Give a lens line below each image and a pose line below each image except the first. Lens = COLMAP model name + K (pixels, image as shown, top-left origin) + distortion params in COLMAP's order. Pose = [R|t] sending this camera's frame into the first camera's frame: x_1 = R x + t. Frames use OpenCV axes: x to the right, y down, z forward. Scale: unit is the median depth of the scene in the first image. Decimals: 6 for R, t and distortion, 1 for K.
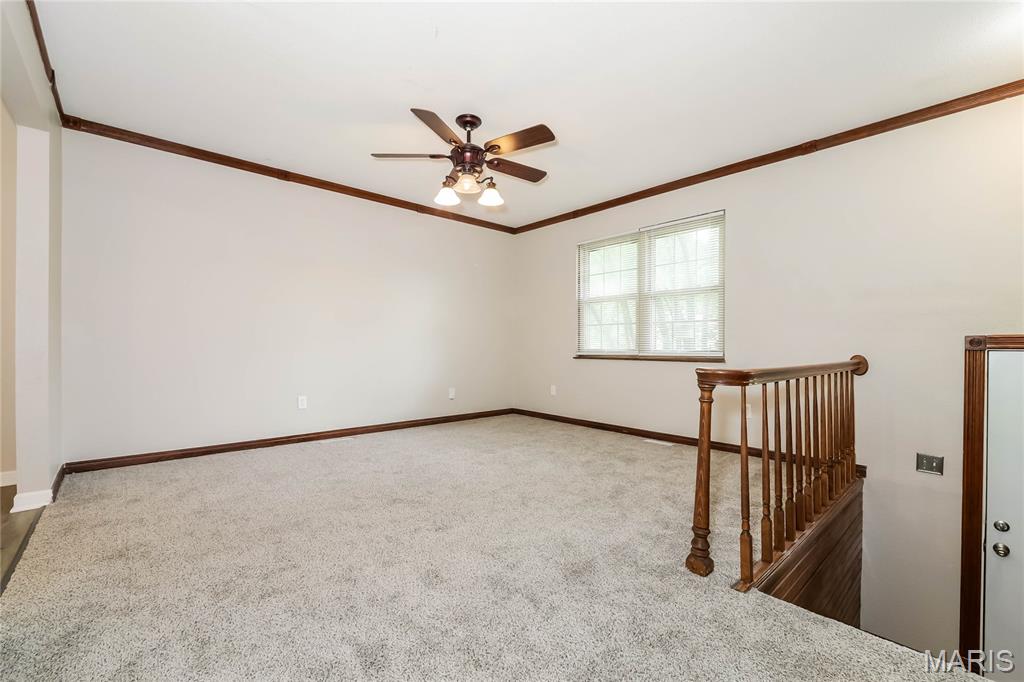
lens RADIAL K [[430.7, 0, 512.0], [0, 430.7, 341.0], [0, 0, 1]] dist [-0.000599, -0.000015]
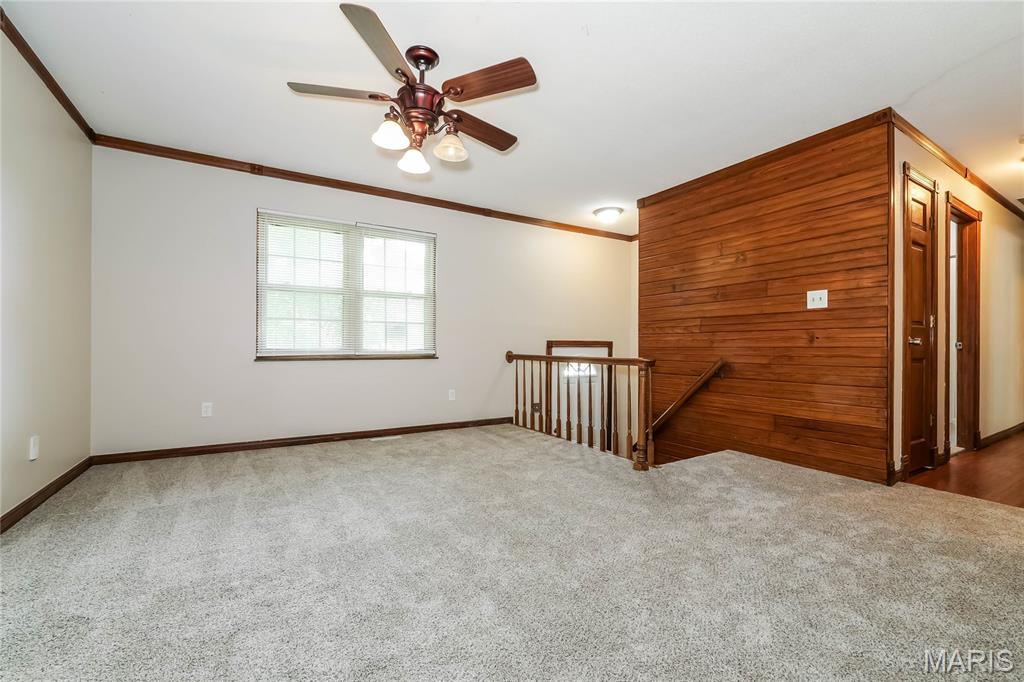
lens RADIAL K [[430.7, 0, 512.0], [0, 430.7, 341.0], [0, 0, 1]] dist [-0.000599, -0.000015]
pose [[0.188937, 0.016190, 0.981856, -0.587618], [-0.008975, 0.999851, -0.014759, 0.015001], [-0.981948, -0.006024, 0.189054, 0.484747]]
